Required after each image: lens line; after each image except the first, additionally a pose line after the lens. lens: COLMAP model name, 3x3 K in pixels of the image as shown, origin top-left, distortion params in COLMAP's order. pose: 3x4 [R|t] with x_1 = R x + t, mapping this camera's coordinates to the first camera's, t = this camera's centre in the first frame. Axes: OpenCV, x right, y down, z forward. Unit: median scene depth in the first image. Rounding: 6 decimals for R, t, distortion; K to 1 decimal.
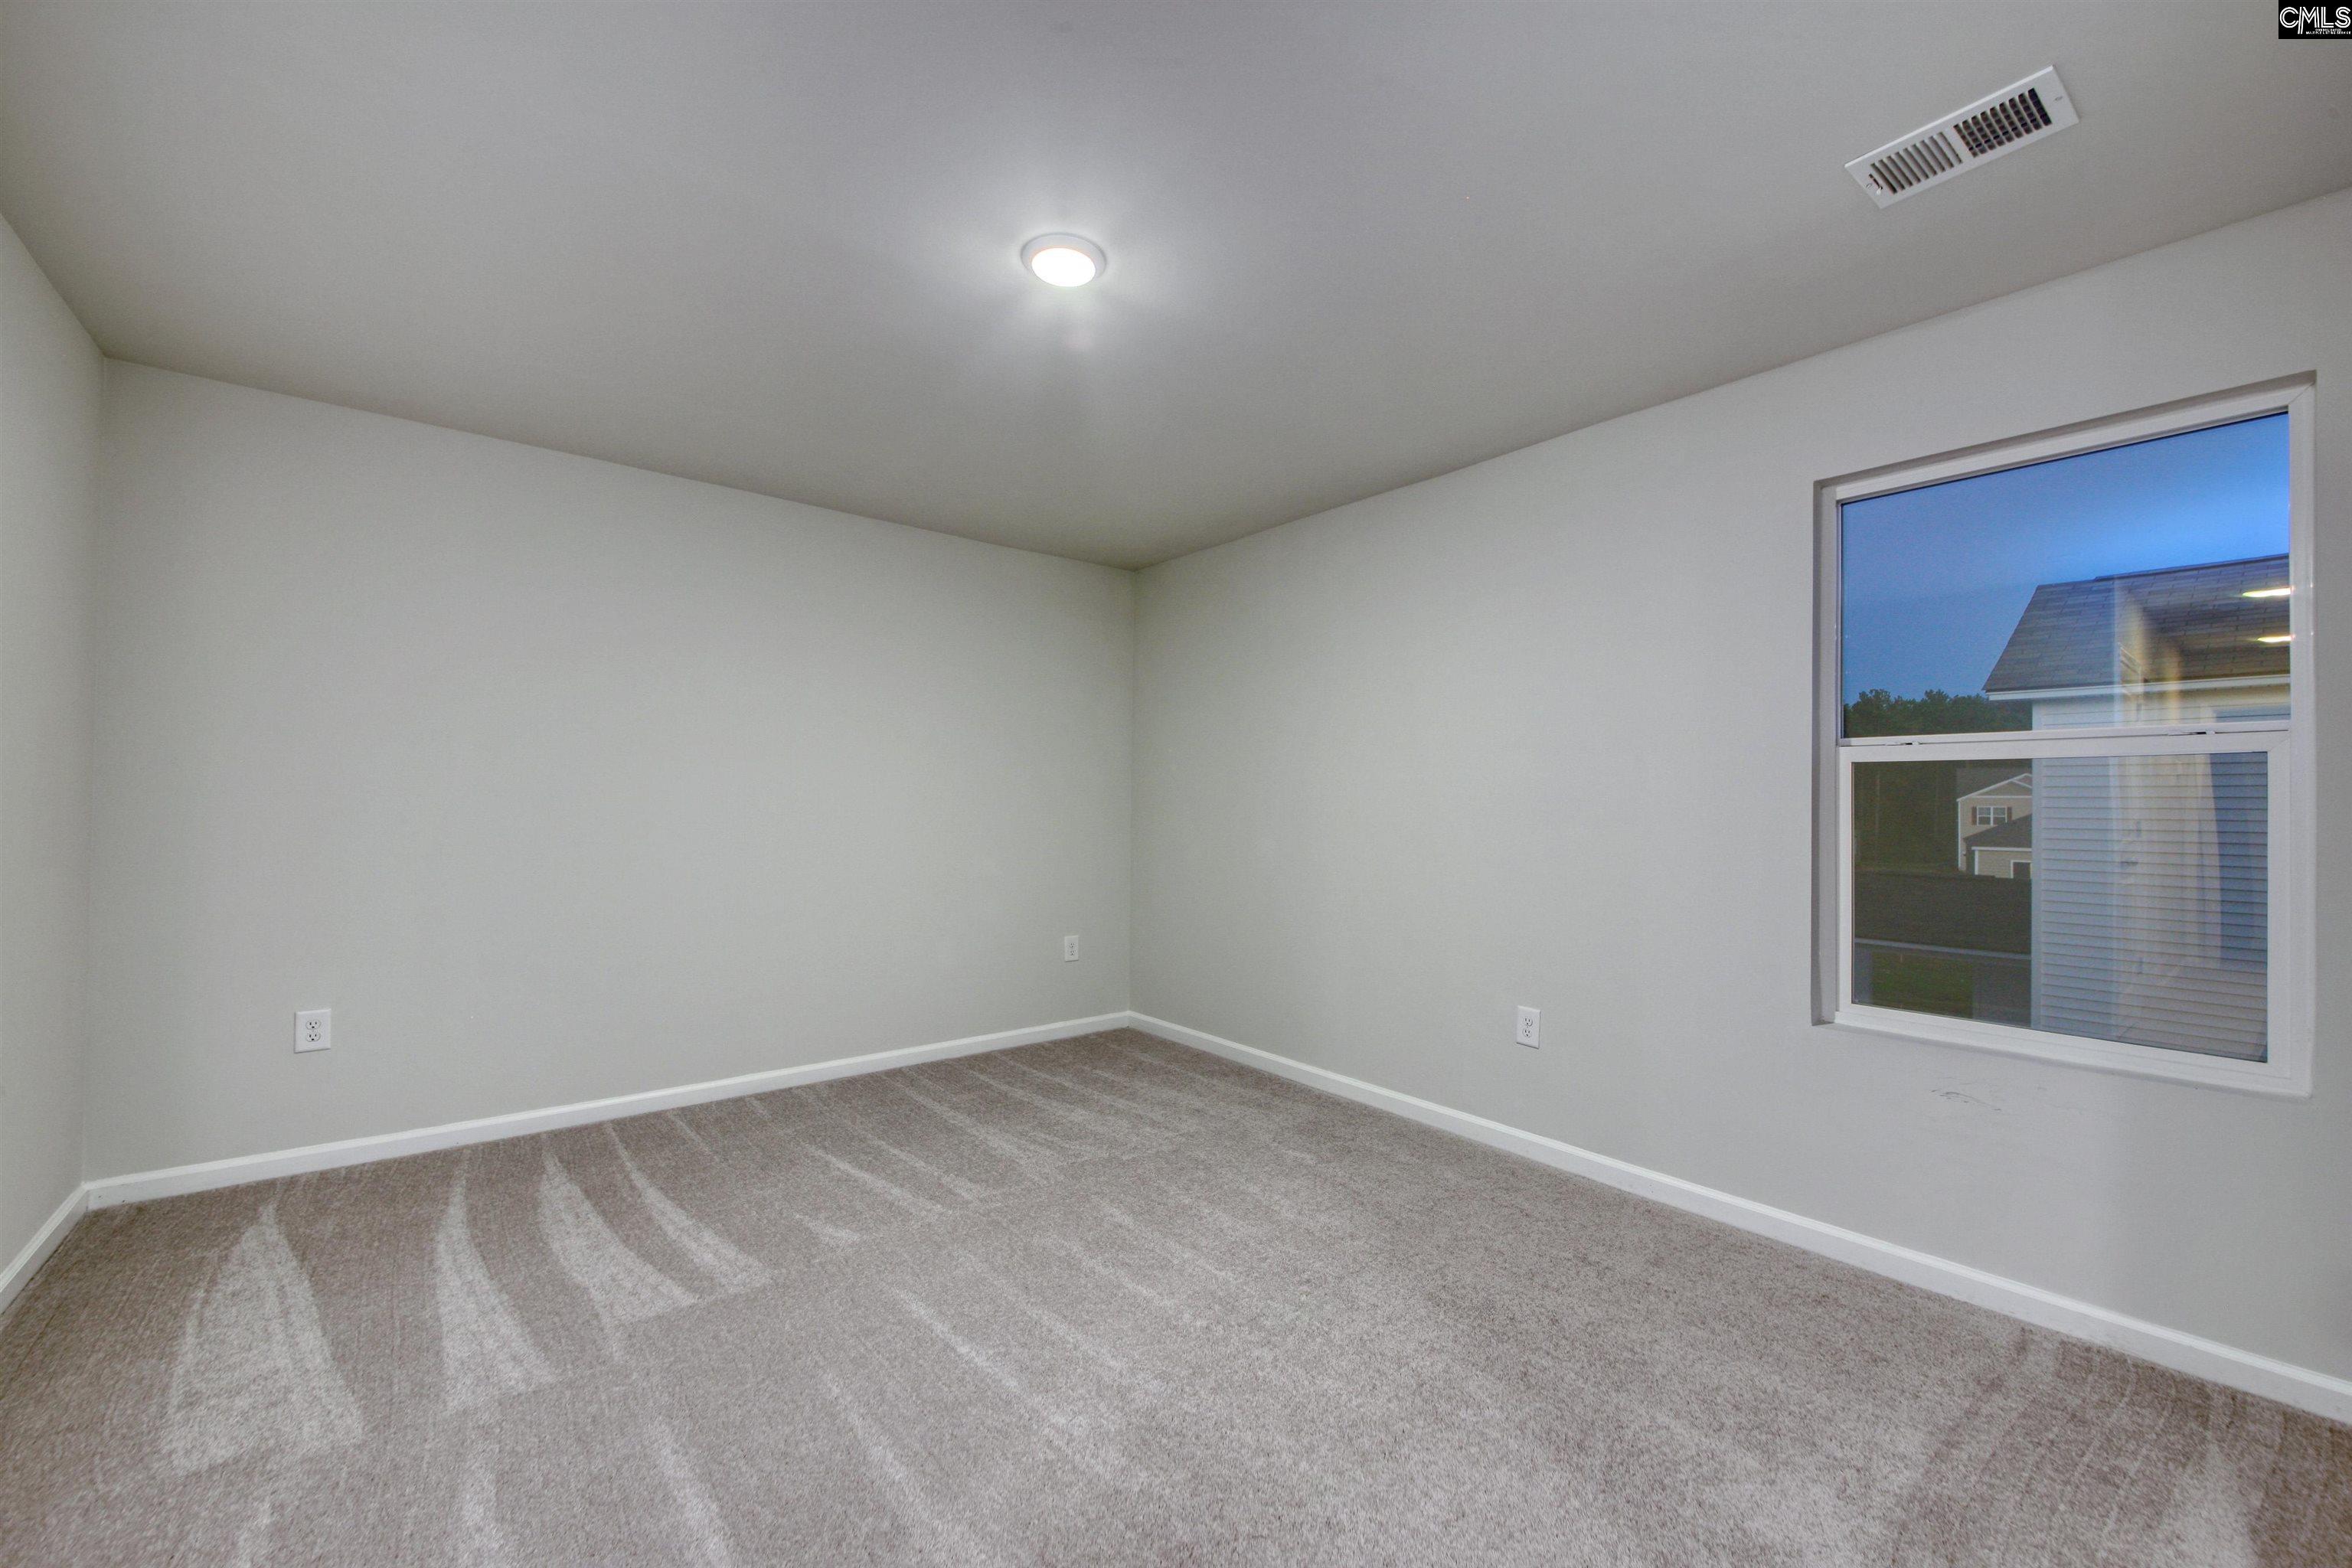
lens RADIAL K [[902.3, 0, 1134.8], [0, 902.3, 787.5], [0, 0, 1]] dist [0.000854, -0.003186]
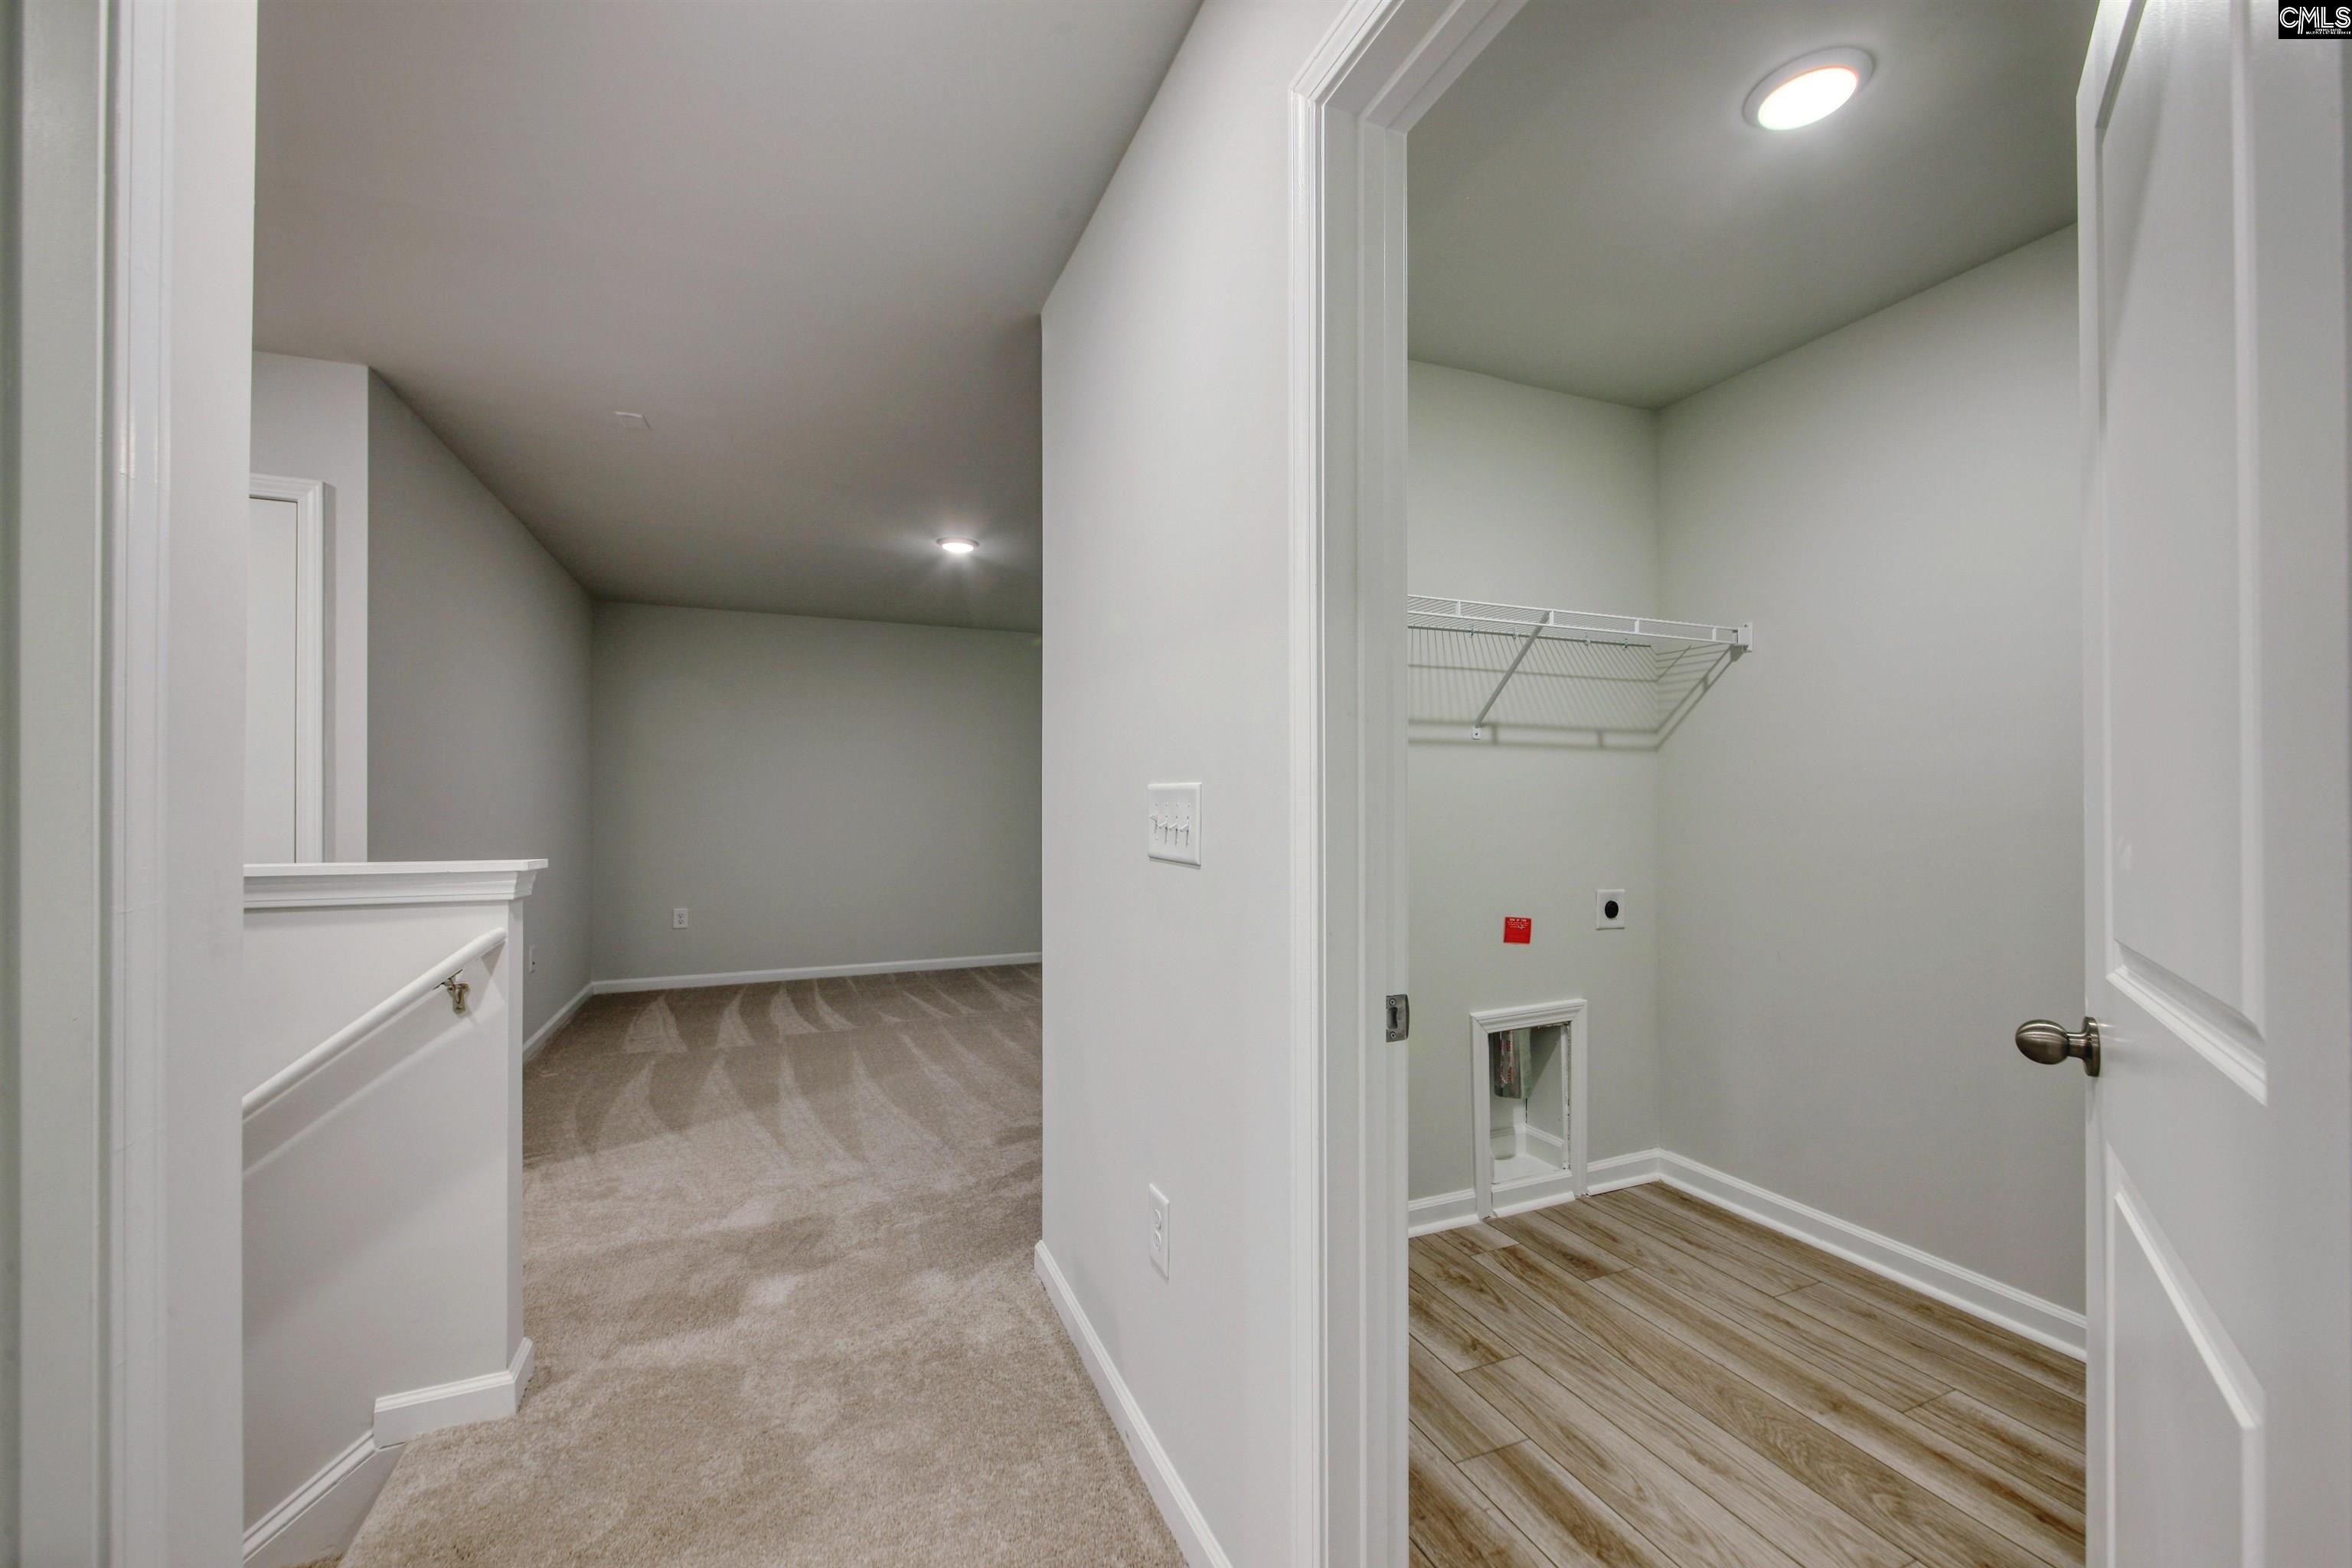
lens RADIAL K [[902.3, 0, 1168.4], [0, 902.3, 783.3], [0, 0, 1]] dist [0.000854, -0.003186]
pose [[0.962650, -0.018736, -0.270100, 0.715301], [0.016098, 0.999799, -0.011978, 0.004706], [0.270270, 0.007183, 0.962758, -0.676353]]
